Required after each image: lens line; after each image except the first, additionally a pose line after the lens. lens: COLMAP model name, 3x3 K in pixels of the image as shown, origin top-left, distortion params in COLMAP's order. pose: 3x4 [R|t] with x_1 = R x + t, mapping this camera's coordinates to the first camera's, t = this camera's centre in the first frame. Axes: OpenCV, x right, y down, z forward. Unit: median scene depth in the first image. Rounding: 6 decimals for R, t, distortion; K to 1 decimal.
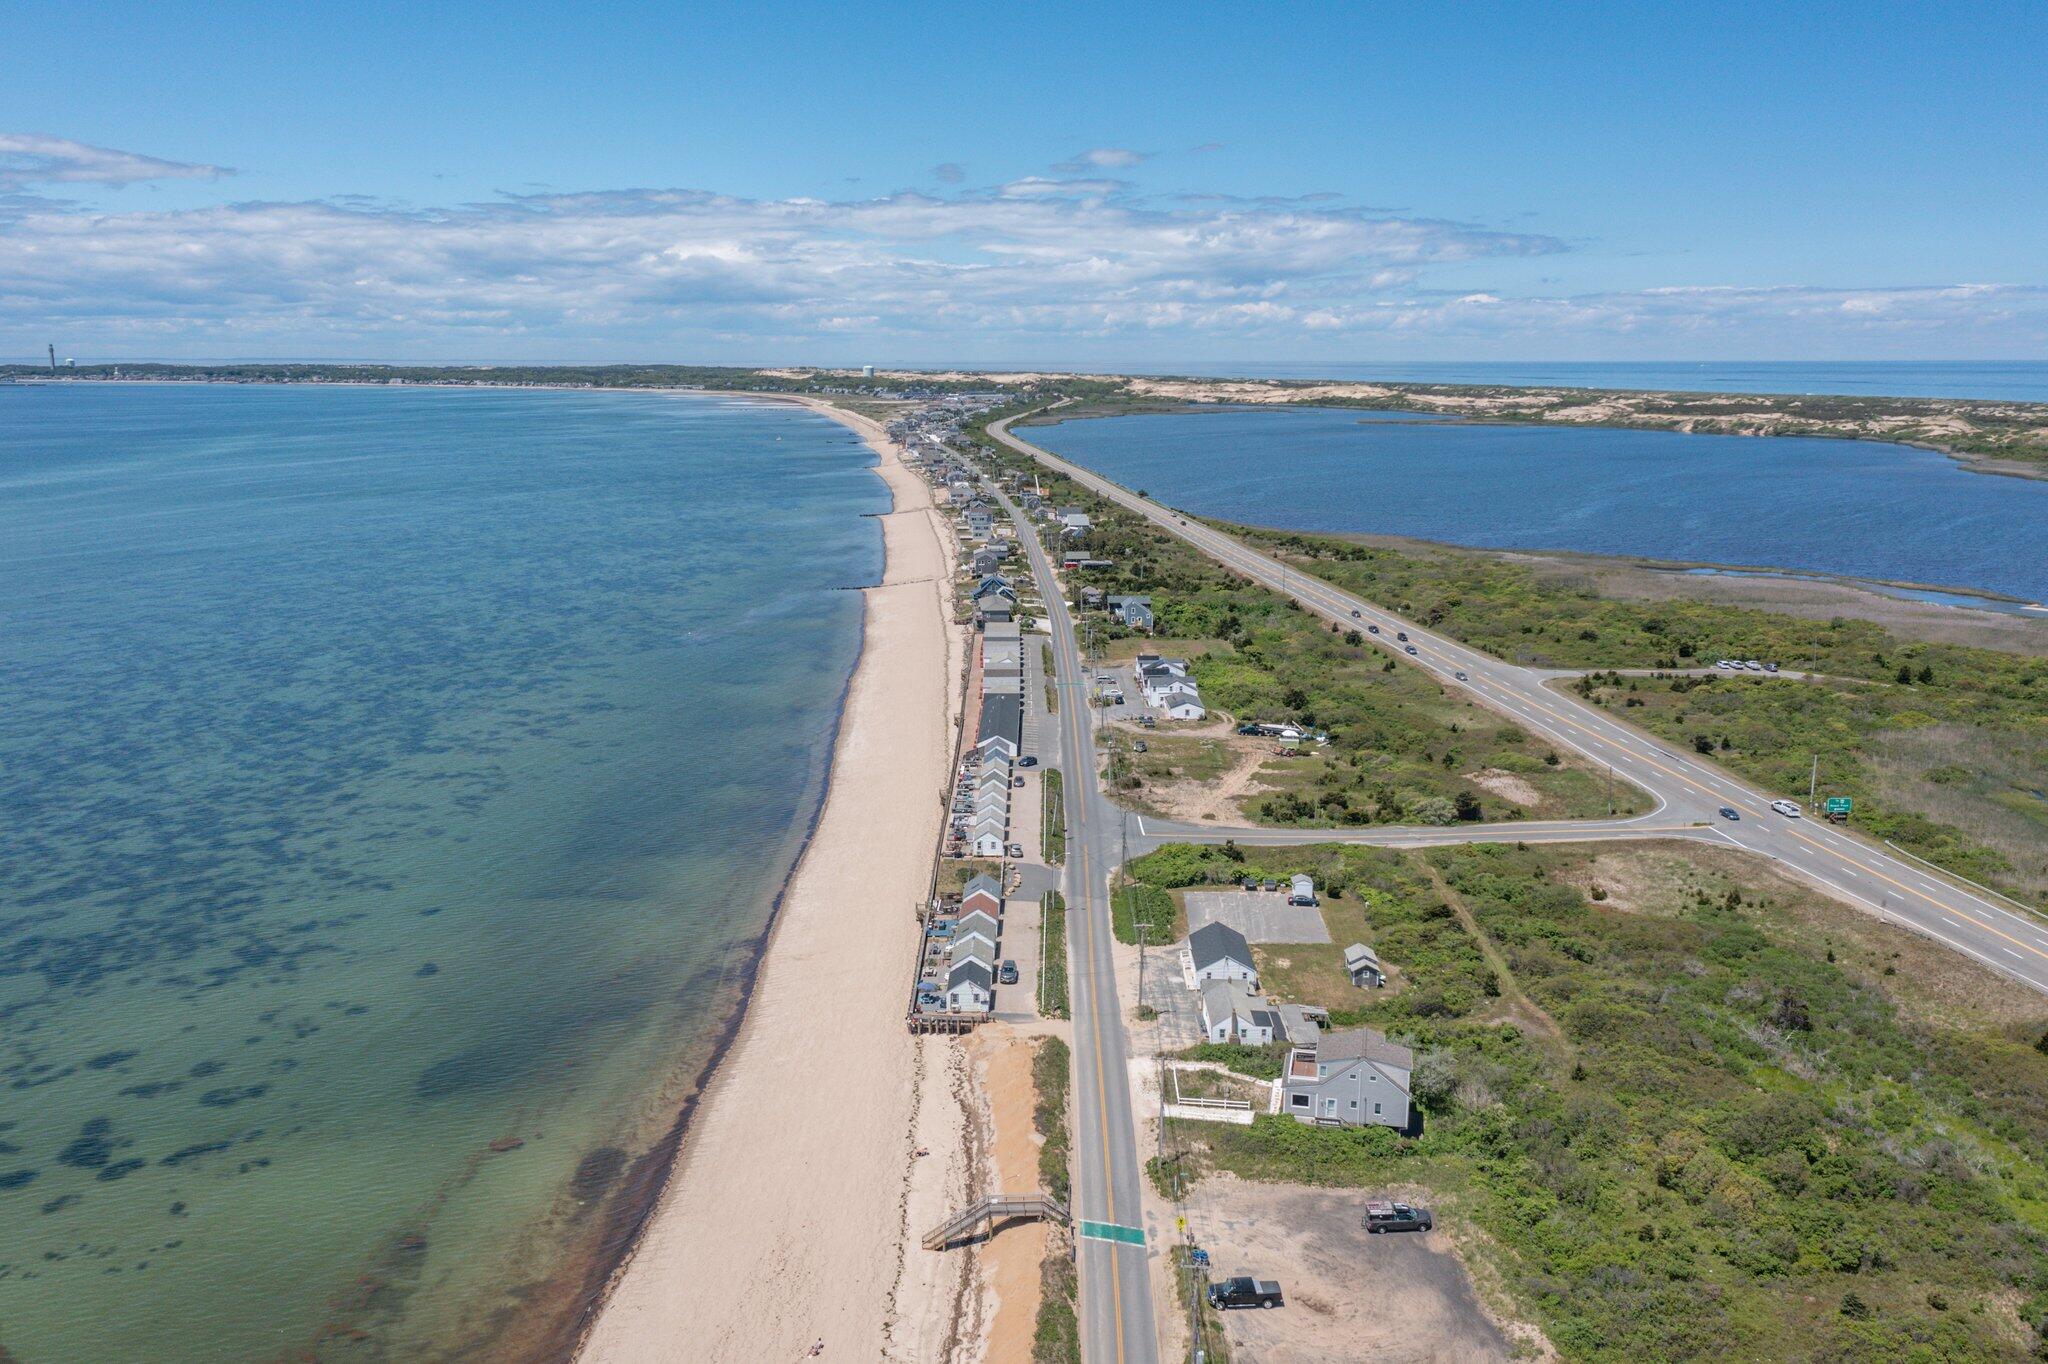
lens RADIAL K [[1700.1, 0, 1024.0], [0, 1700.1, 682.0], [0, 0, 1]] dist [0.013105, -0.001856]
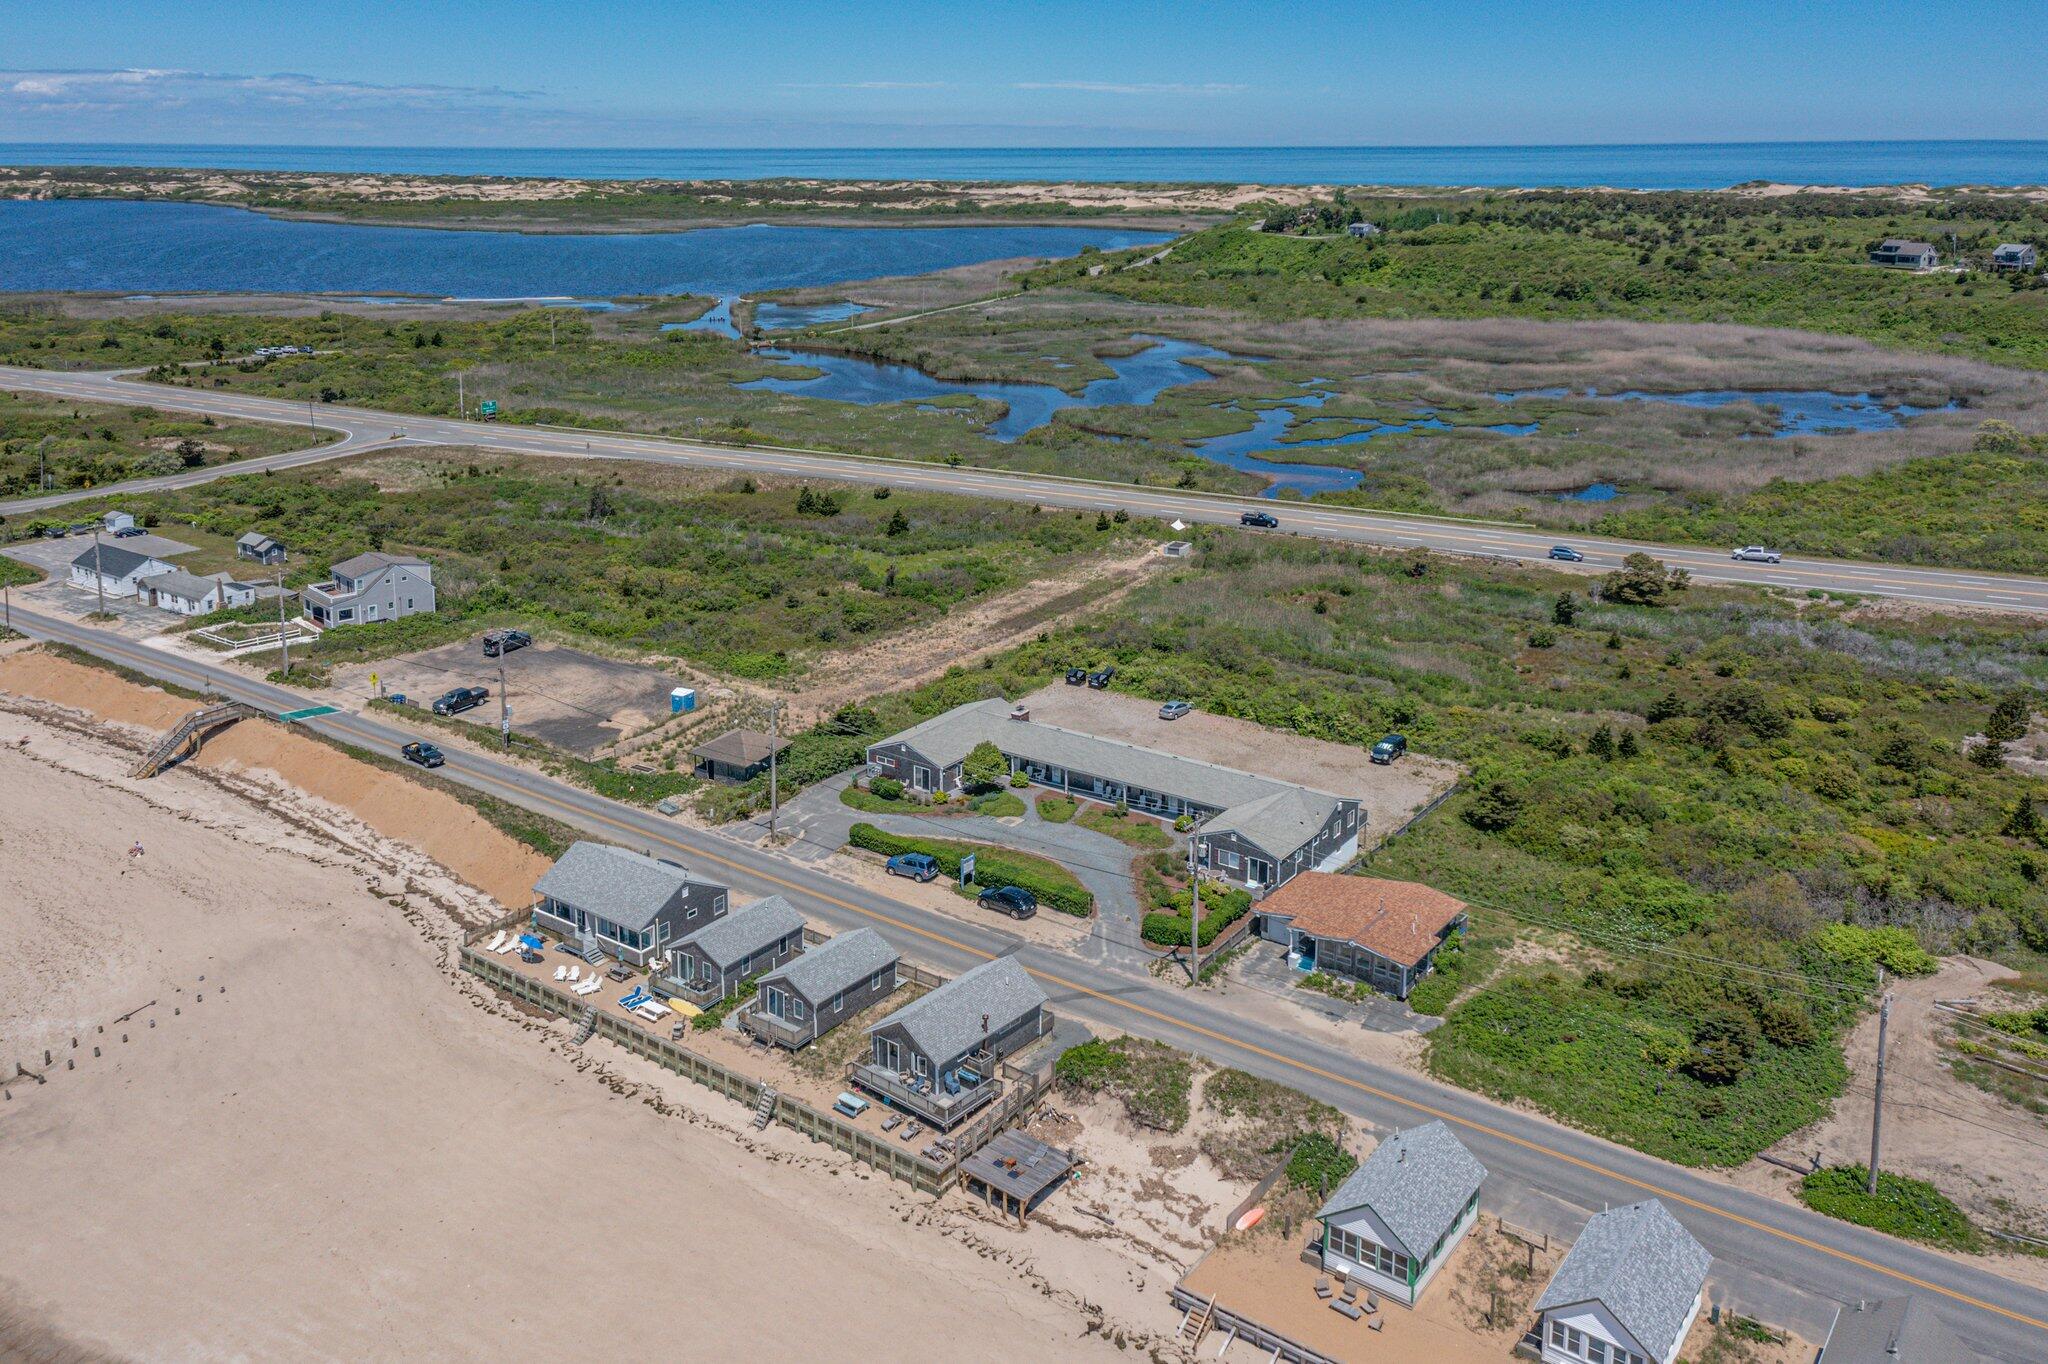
lens RADIAL K [[1700.1, 0, 1024.0], [0, 1700.1, 682.0], [0, 0, 1]] dist [0.013105, -0.001856]
pose [[0.551866, -0.233166, 0.800673, -0.527584], [0.148533, 0.972248, 0.180755, 0.153988], [-0.820599, 0.019174, 0.571183, -0.030895]]
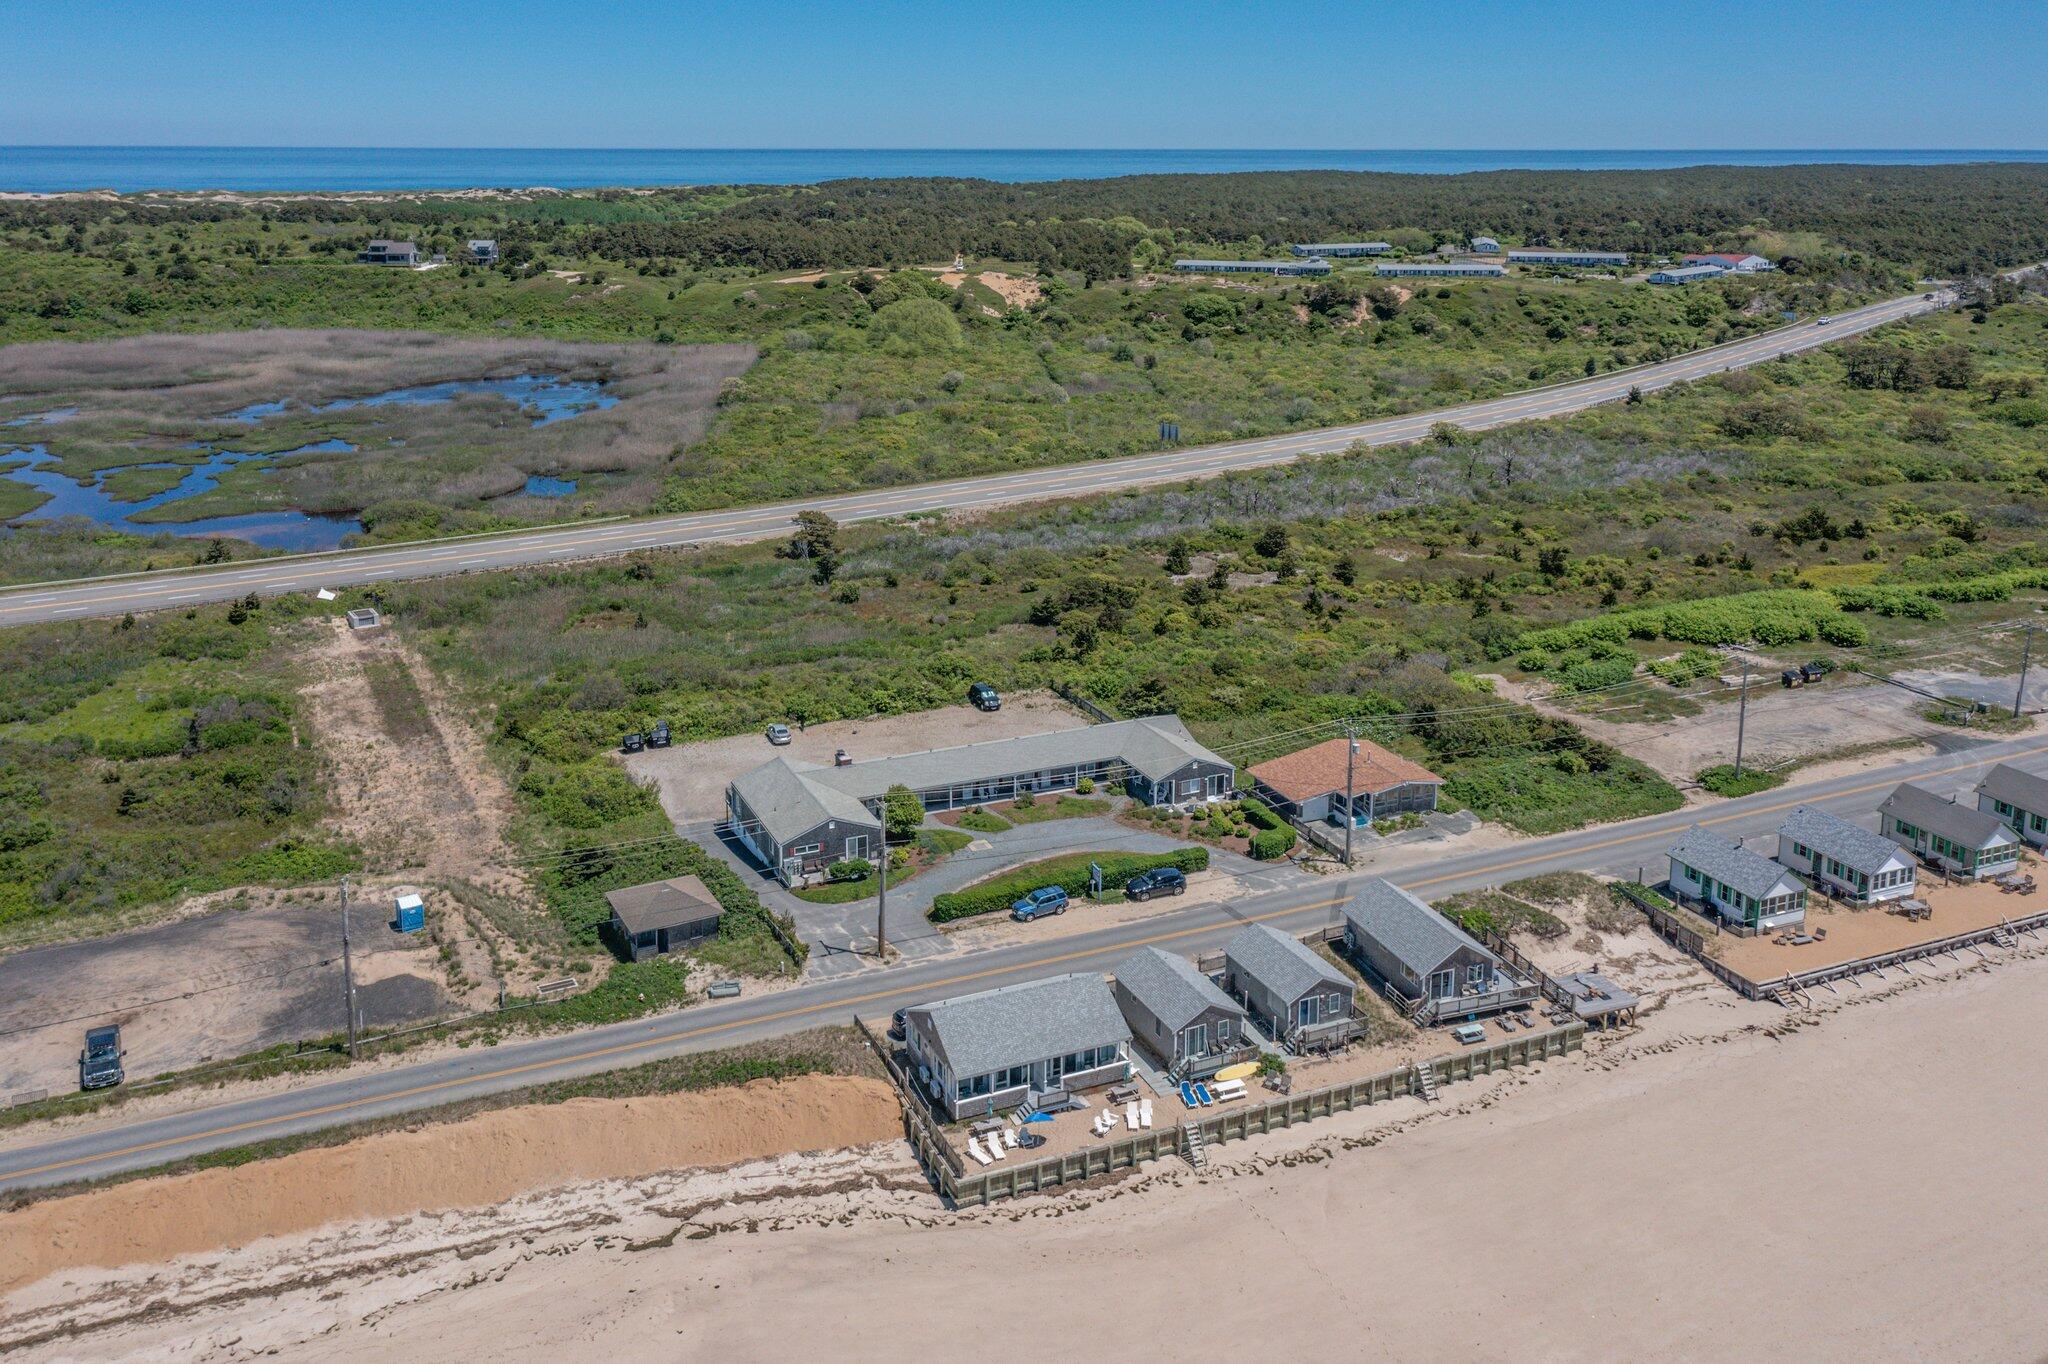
lens RADIAL K [[1662.9, 0, 1024.0], [0, 1662.9, 682.0], [0, 0, 1]] dist [-0.049747, 0.109497]
pose [[-0.468699, -0.252158, 0.846603, -0.538350], [0.176102, 0.912483, 0.369274, 0.006993], [-0.865626, 0.322167, -0.383275, 0.733574]]
